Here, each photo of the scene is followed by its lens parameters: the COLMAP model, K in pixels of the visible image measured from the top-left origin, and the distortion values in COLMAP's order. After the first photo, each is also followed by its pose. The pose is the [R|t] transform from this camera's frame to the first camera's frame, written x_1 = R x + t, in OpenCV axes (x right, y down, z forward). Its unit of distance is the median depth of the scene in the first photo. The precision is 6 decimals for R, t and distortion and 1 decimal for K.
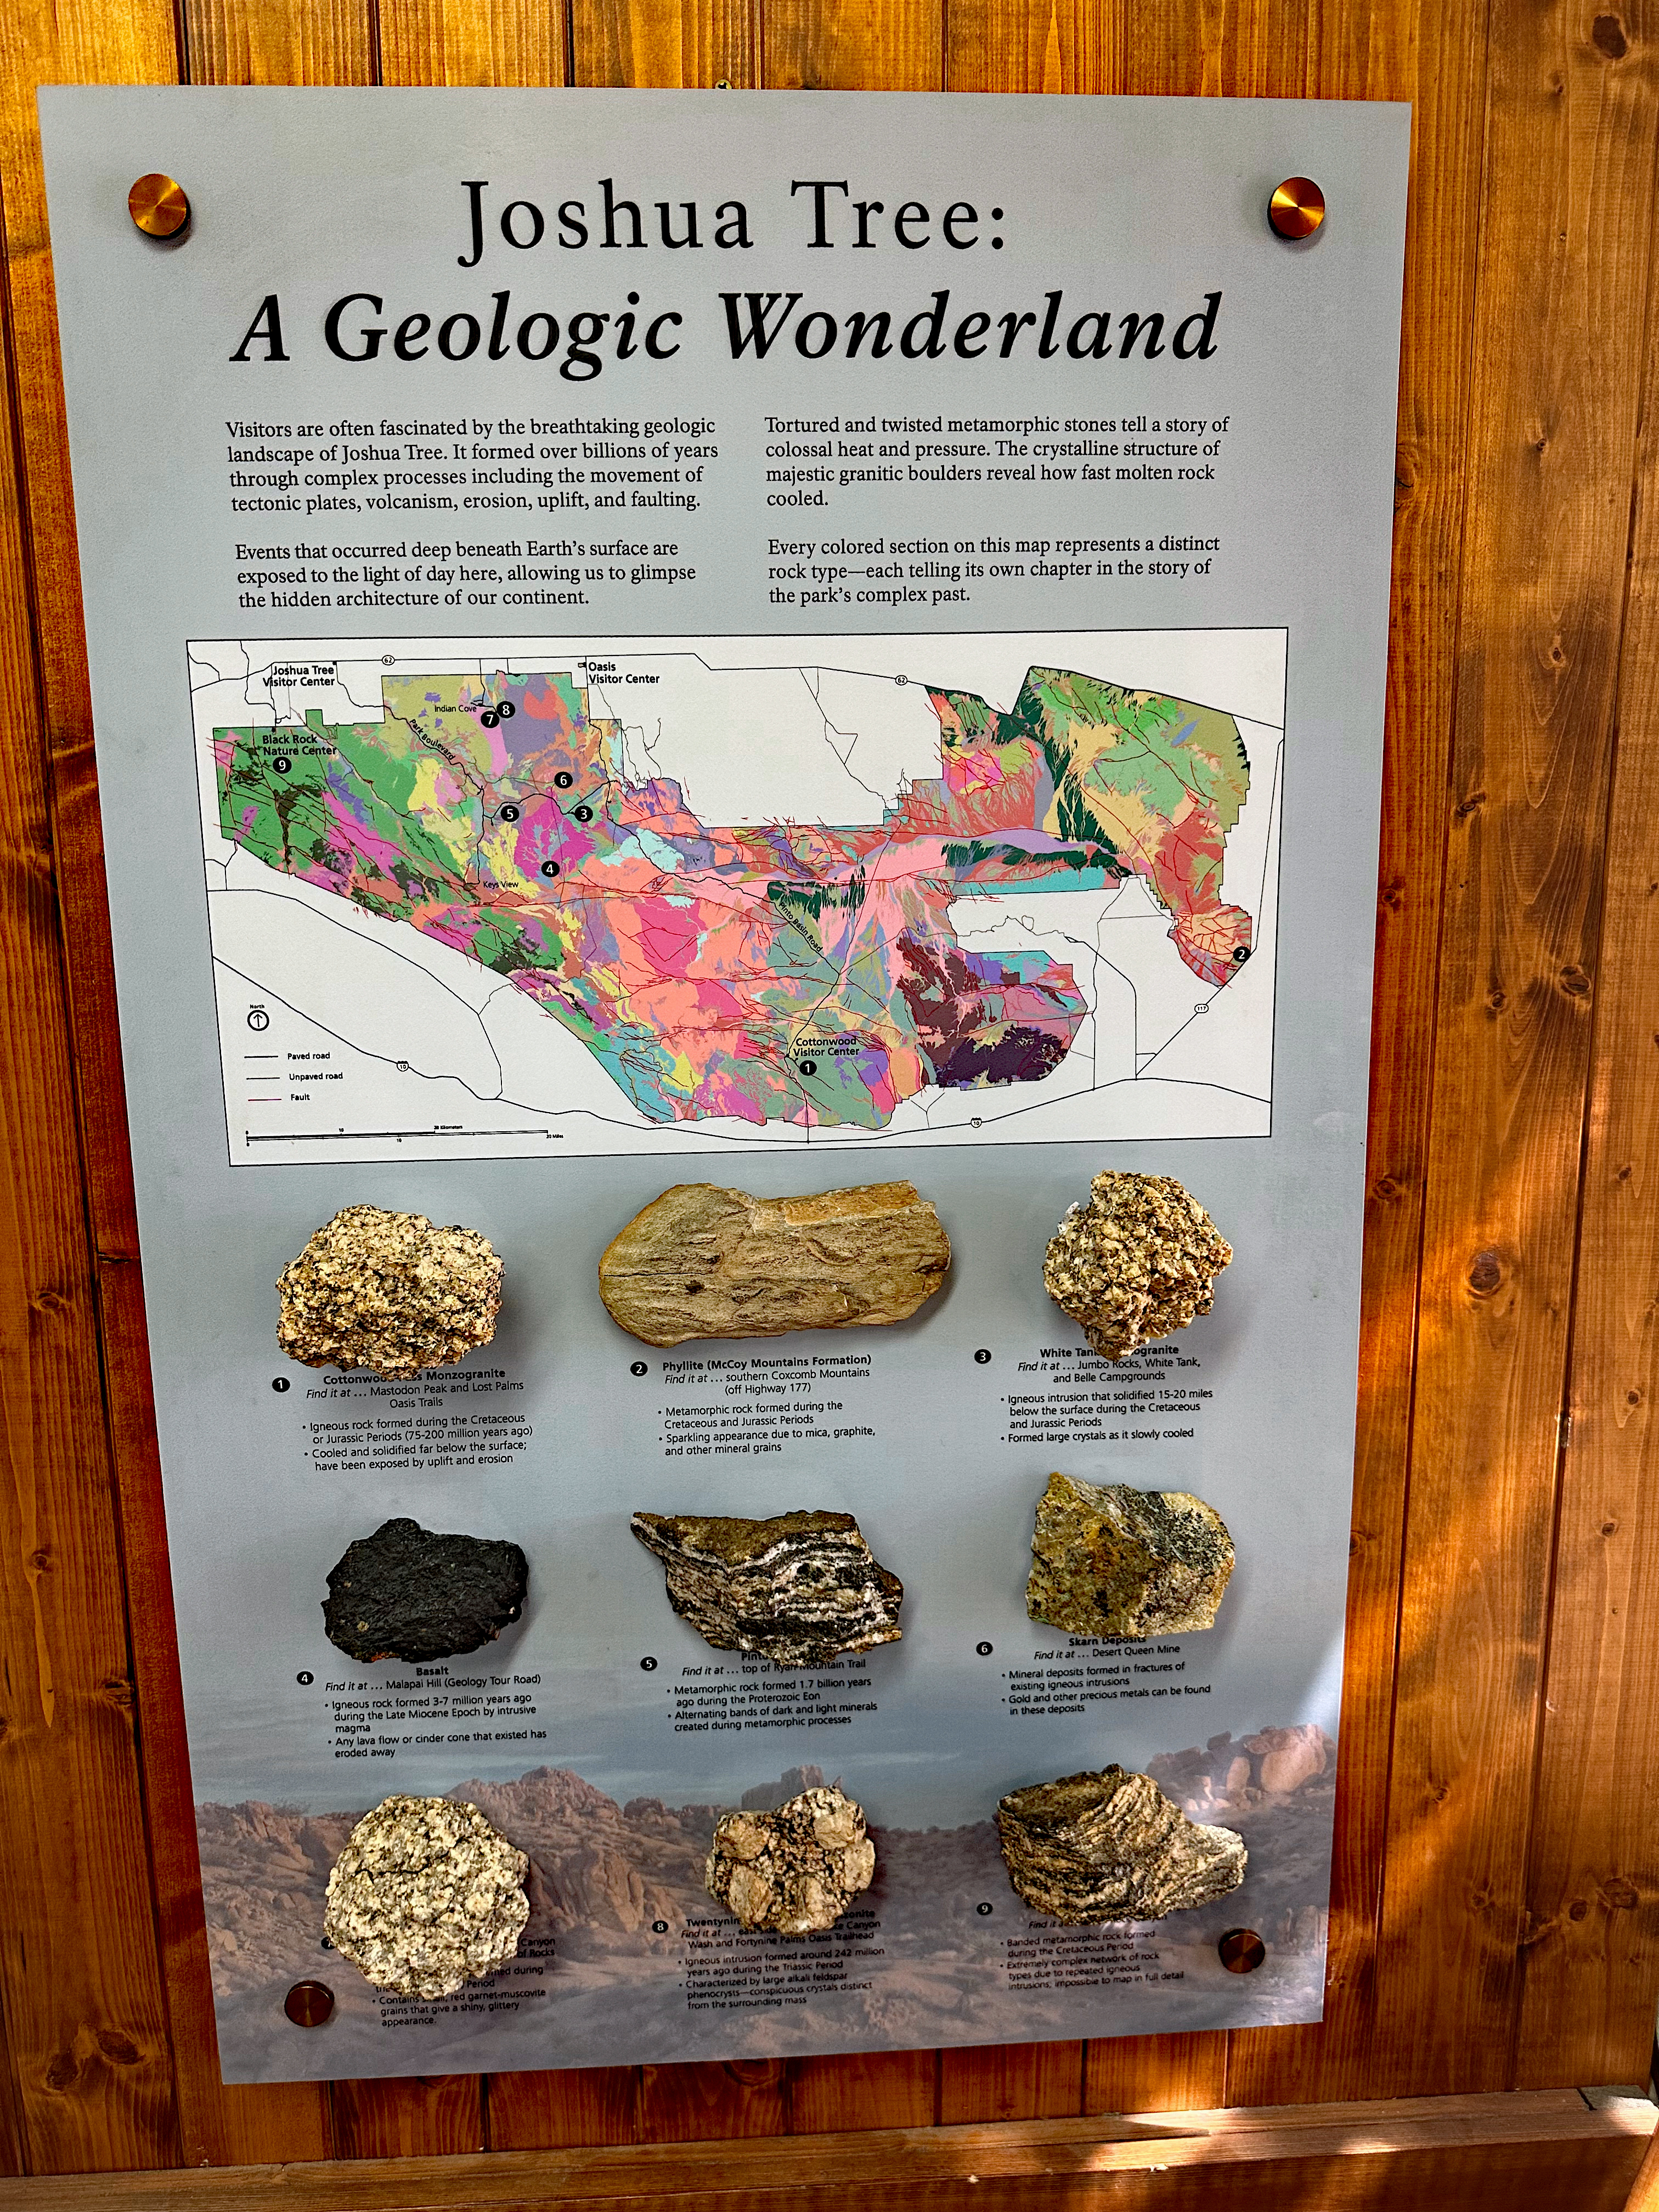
lens RADIAL K [[1618.9, 0, 839.3], [0, 1618.9, 1120.3], [0, 0, 1]] dist [0.032237, -0.034860]
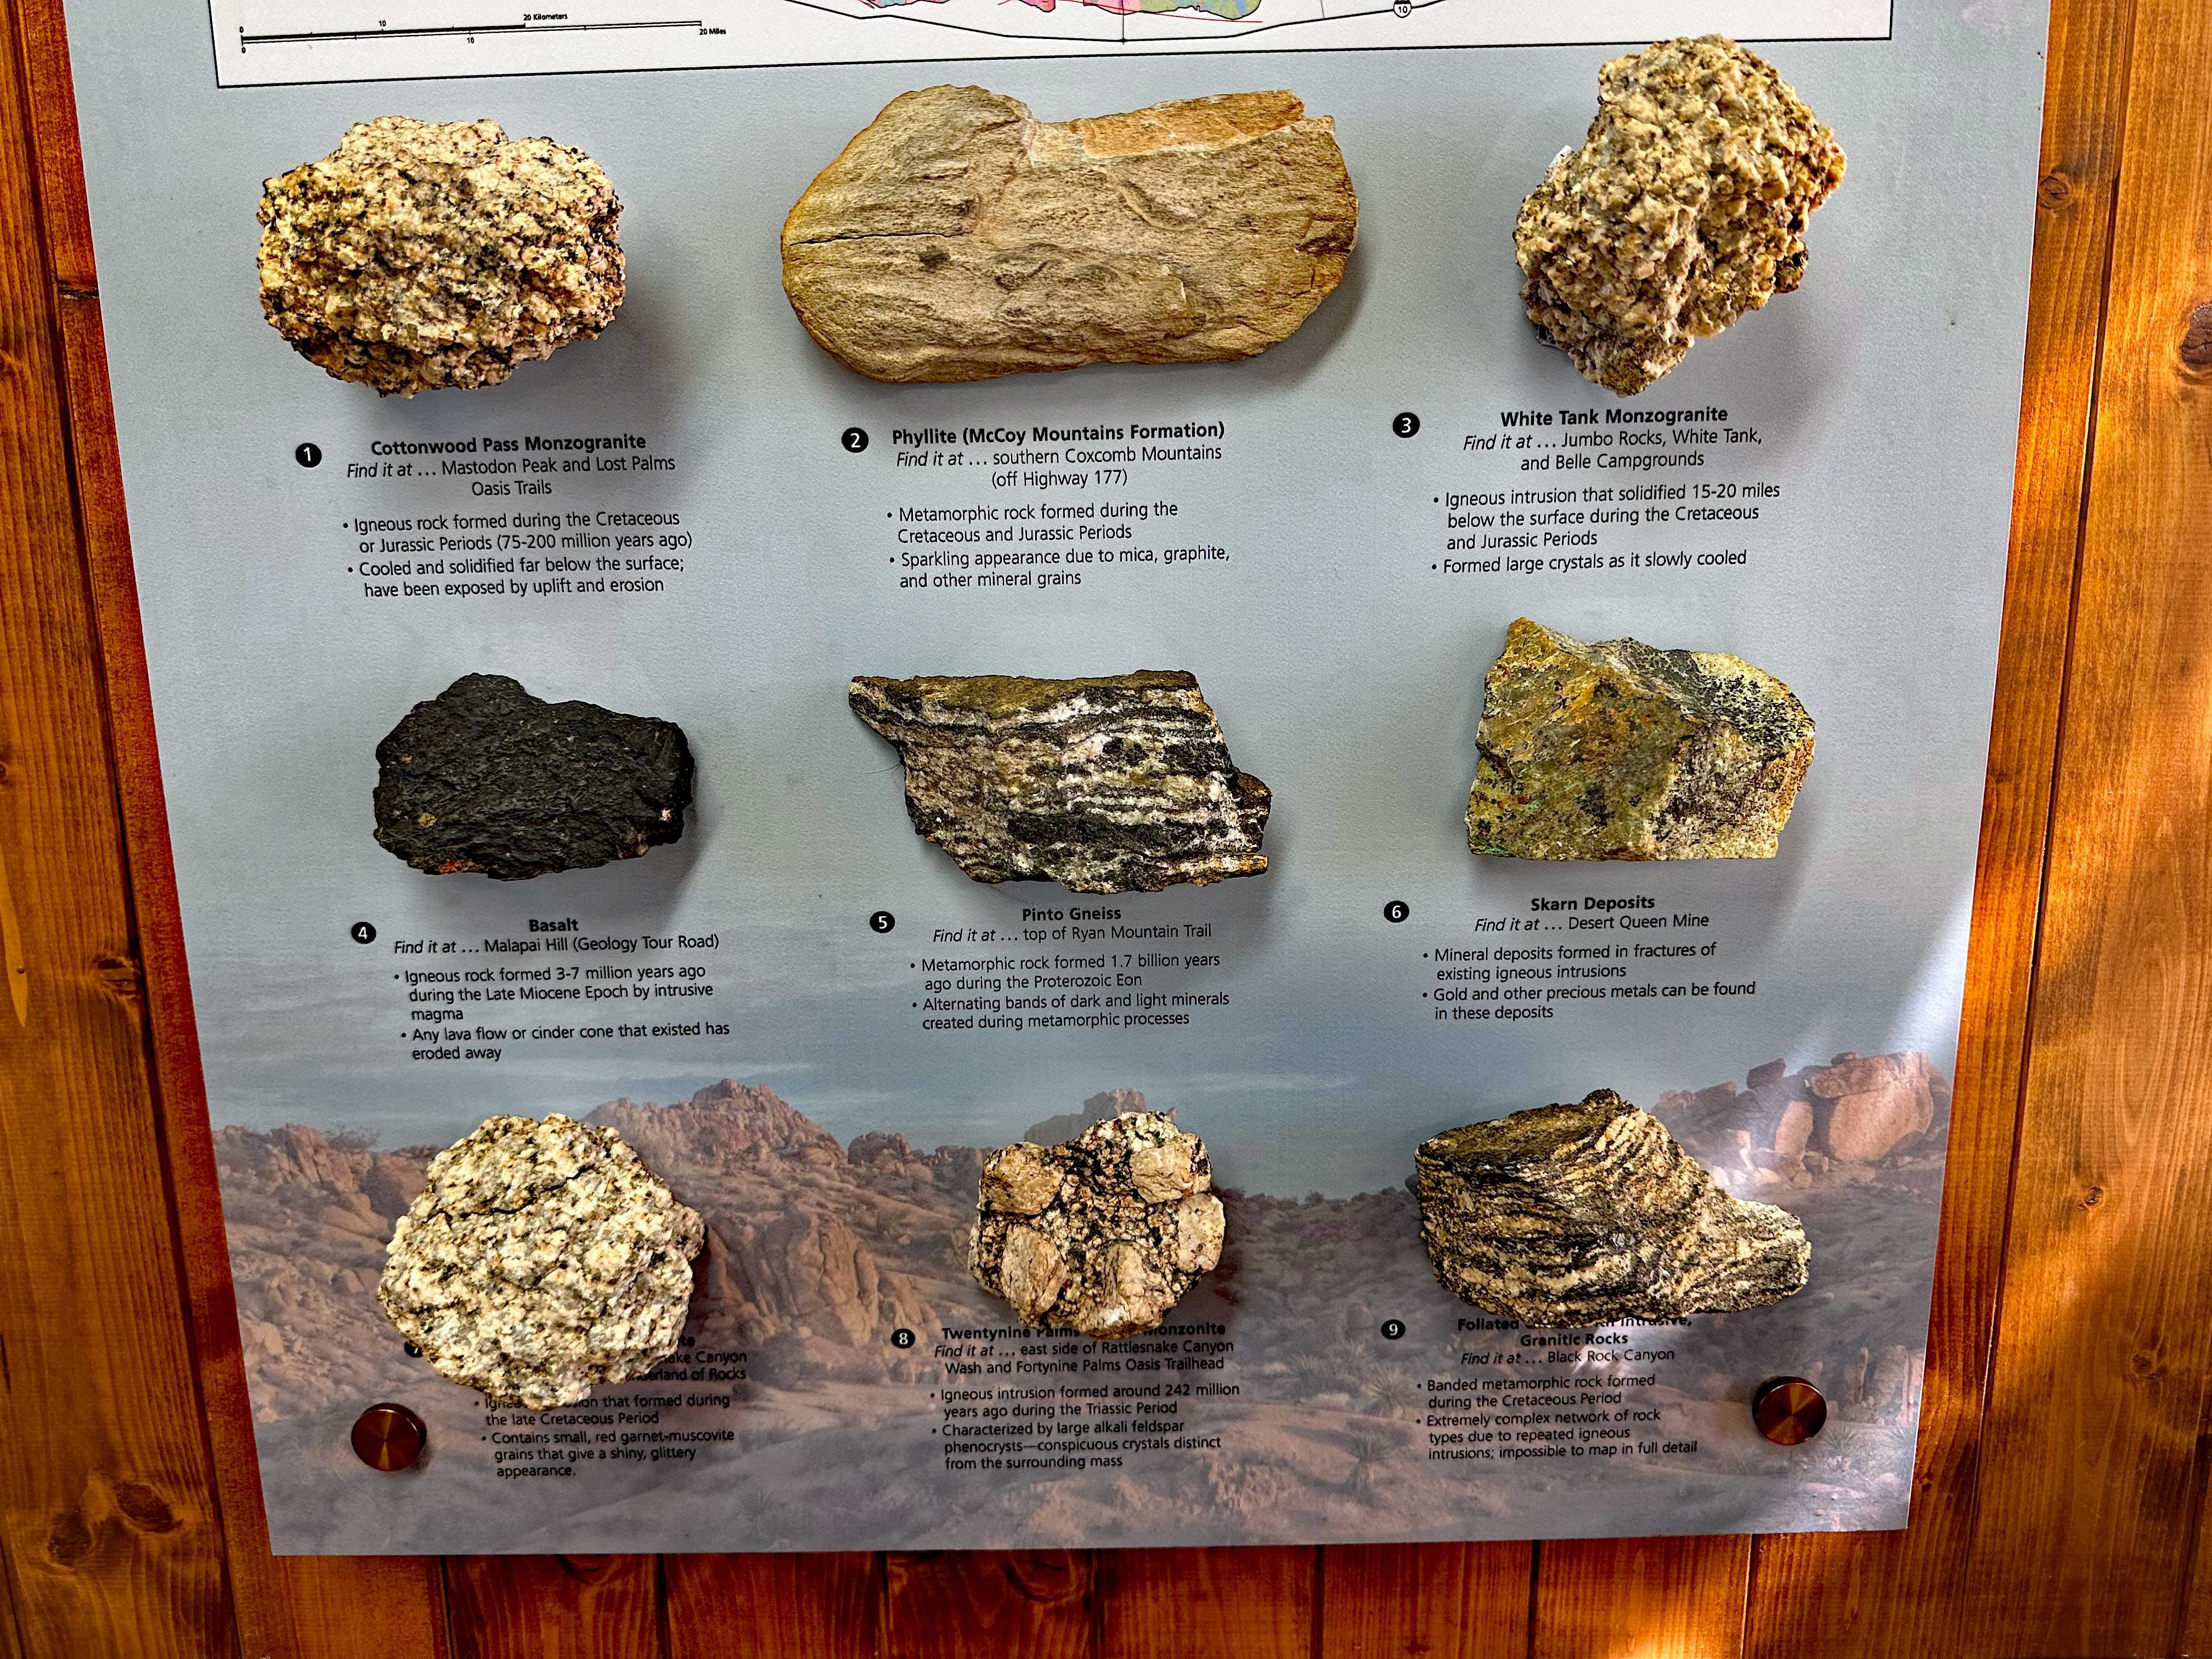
lens RADIAL K [[1618.9, 0, 1092.0], [0, 1618.9, 813.3], [0, 0, 1]] dist [0.032237, -0.034860]
pose [[0.997999, 0.005525, -0.062982, 0.008554], [-0.004972, 0.999948, 0.008927, 0.283768], [0.063028, -0.008596, 0.997975, 0.355144]]
